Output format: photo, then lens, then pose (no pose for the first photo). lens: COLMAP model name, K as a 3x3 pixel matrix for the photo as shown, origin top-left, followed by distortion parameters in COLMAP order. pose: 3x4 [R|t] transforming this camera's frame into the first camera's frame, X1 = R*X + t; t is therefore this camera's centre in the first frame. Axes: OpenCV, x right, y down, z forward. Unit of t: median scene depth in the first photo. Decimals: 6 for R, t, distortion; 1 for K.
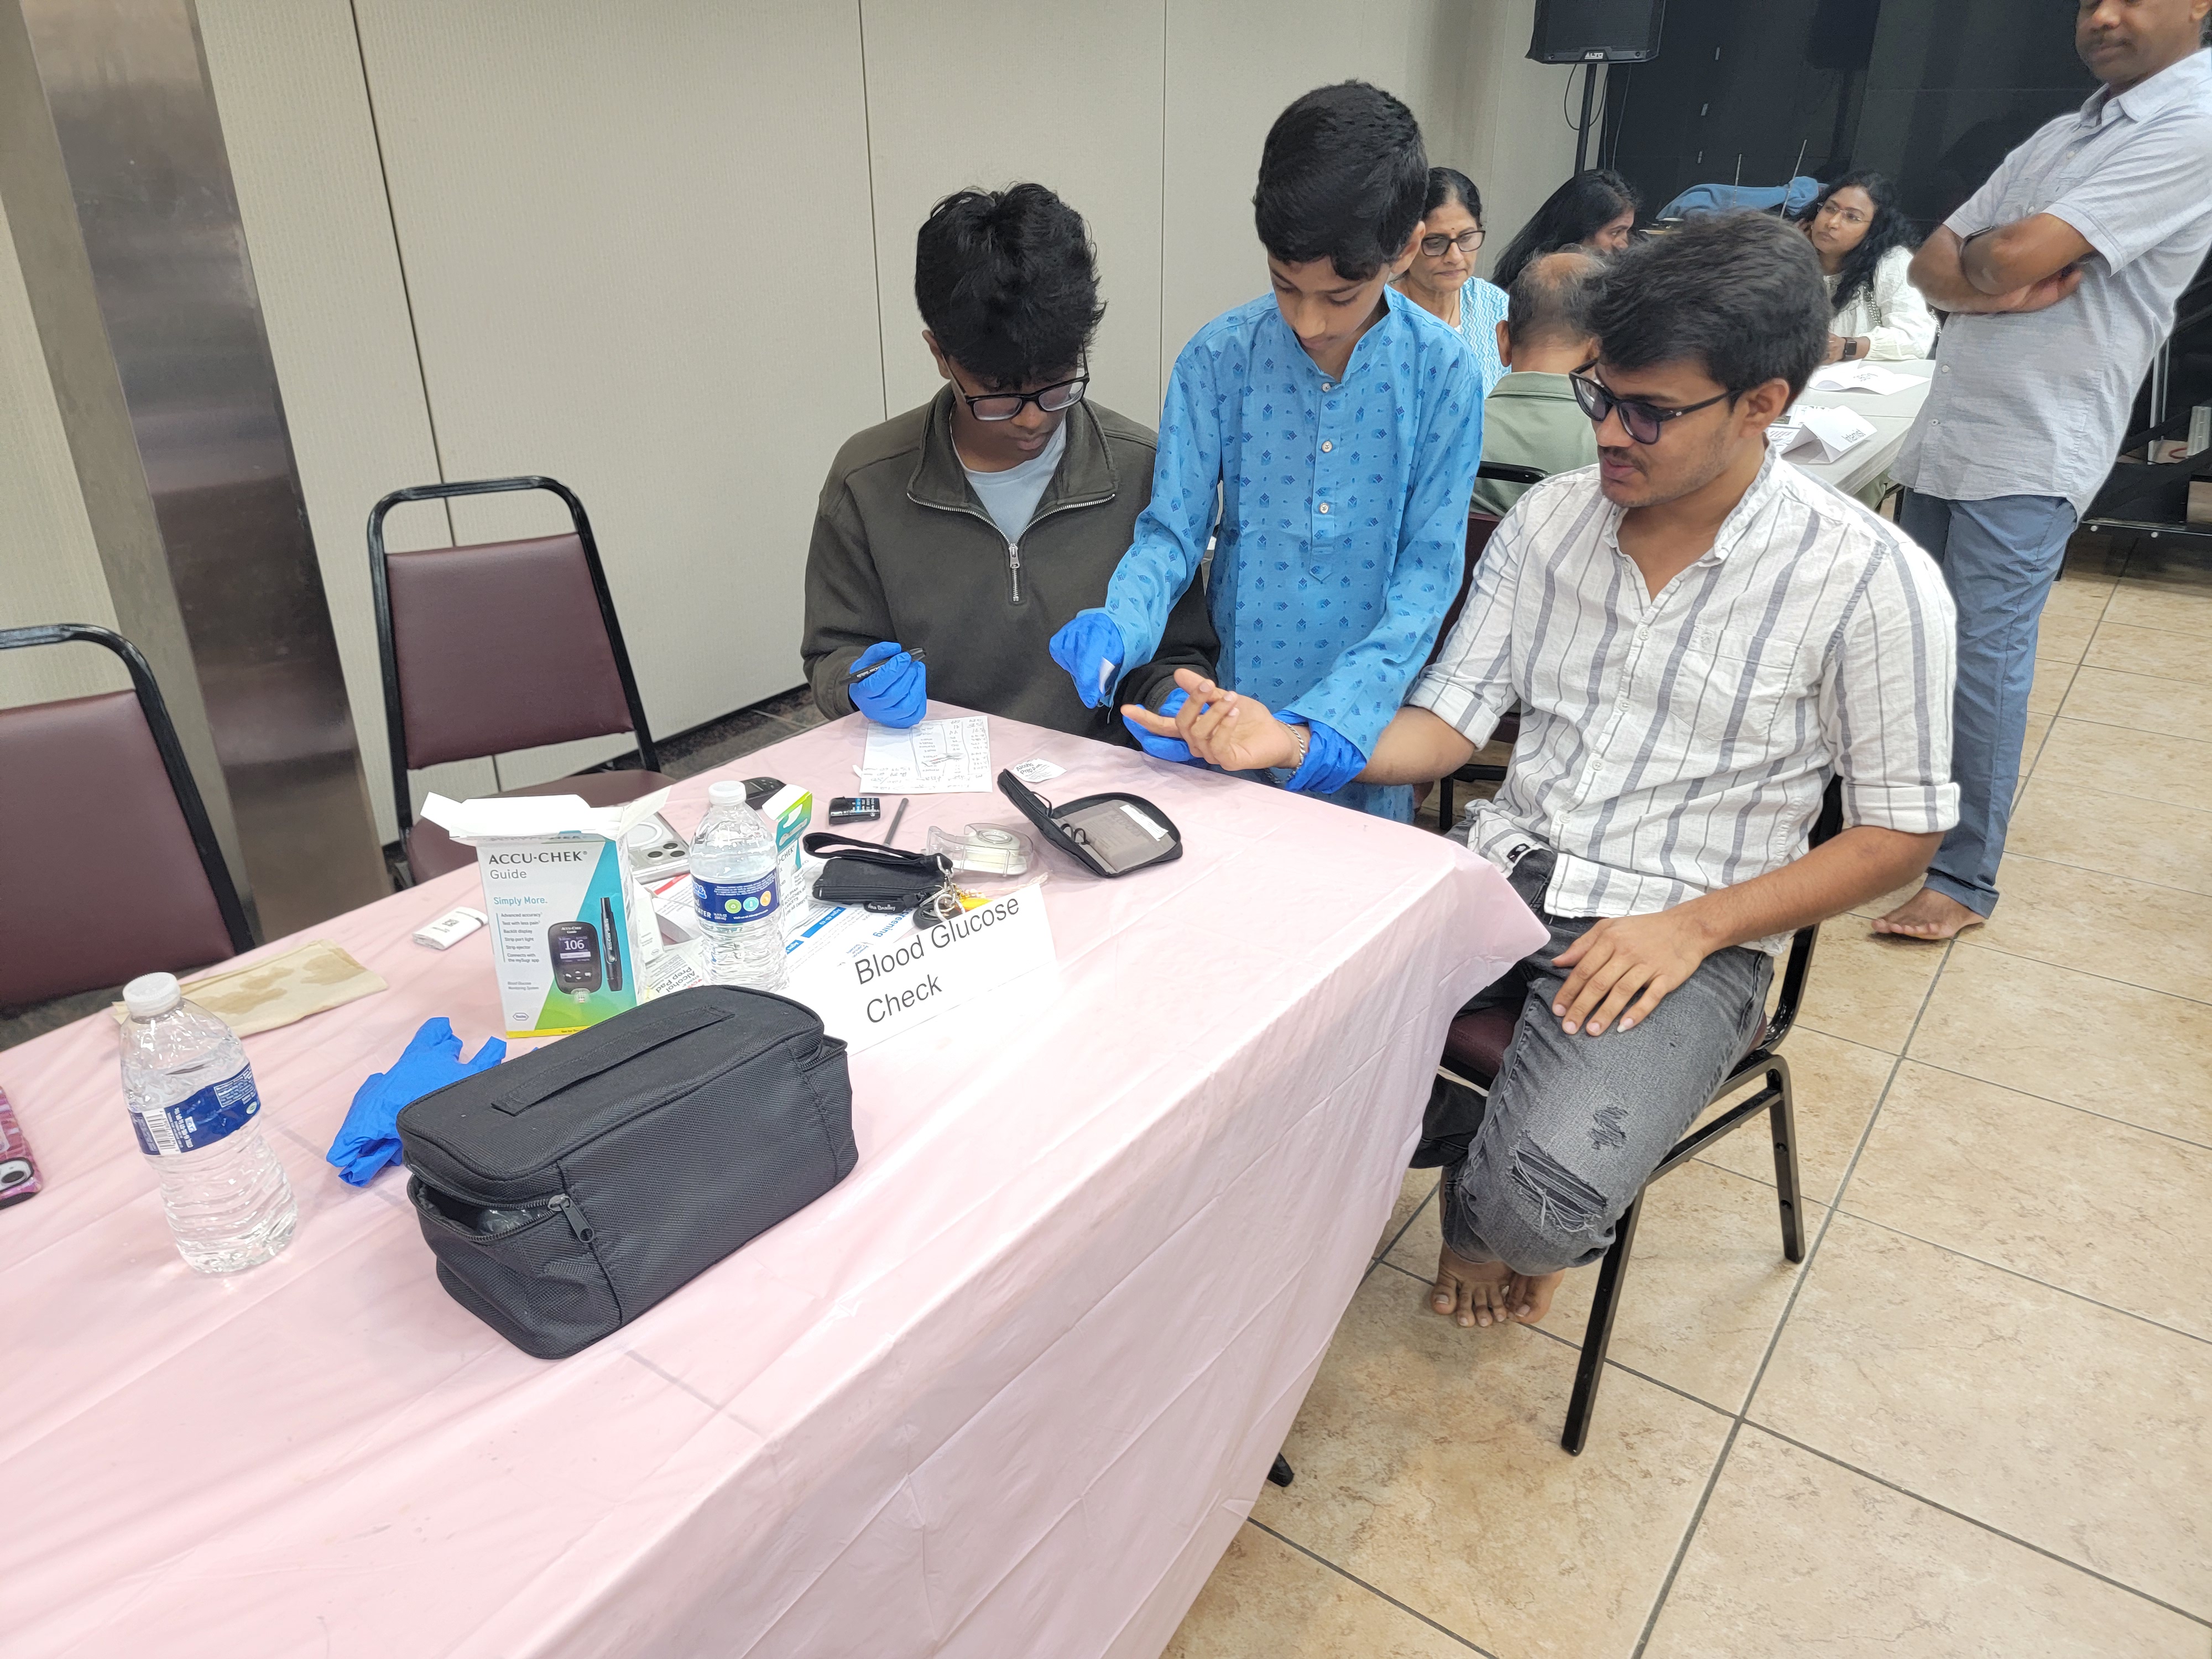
lens RADIAL K [[1528.1, 0, 1106.0], [0, 1528.1, 829.5], [0, 0, 1]] dist [0.011174, 0.003395]
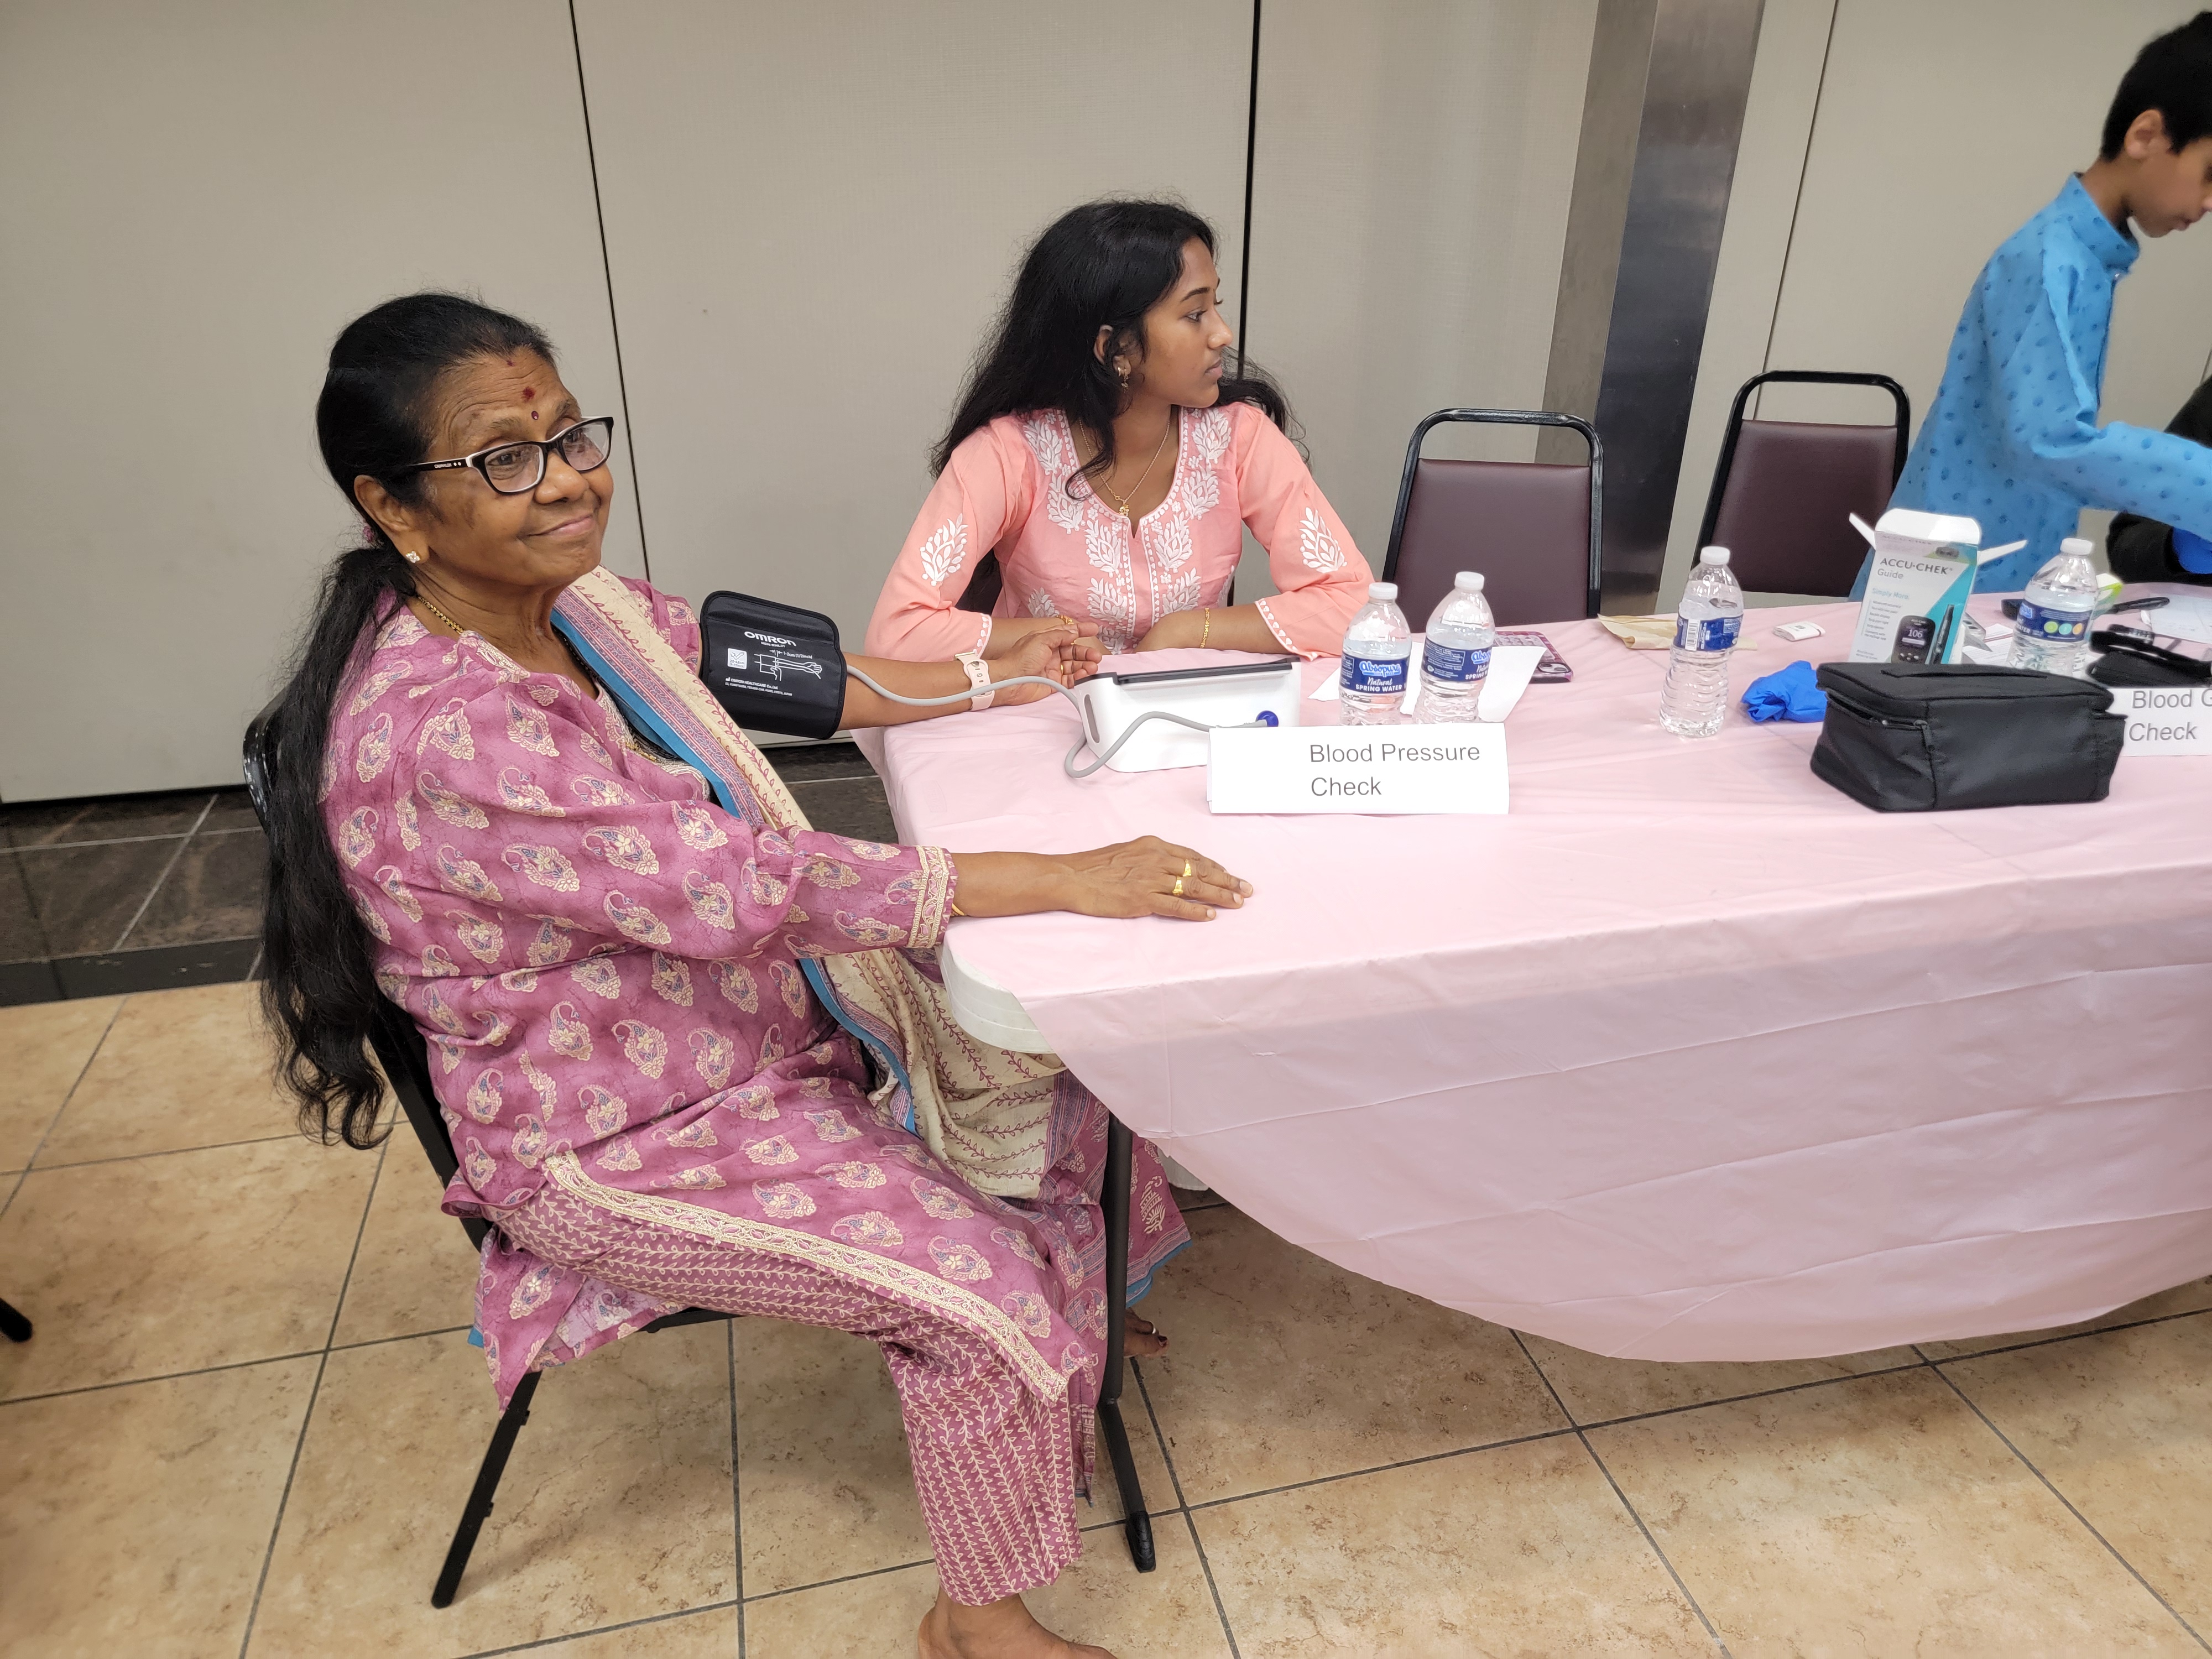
lens RADIAL K [[1528.1, 0, 1106.0], [0, 1528.1, 829.5], [0, 0, 1]] dist [0.011174, 0.003395]
pose [[0.750313, 0.290303, -0.593932, -0.004193], [-0.286226, 0.952504, 0.103978, 0.338569], [0.595907, 0.091983, 0.797768, -0.641555]]
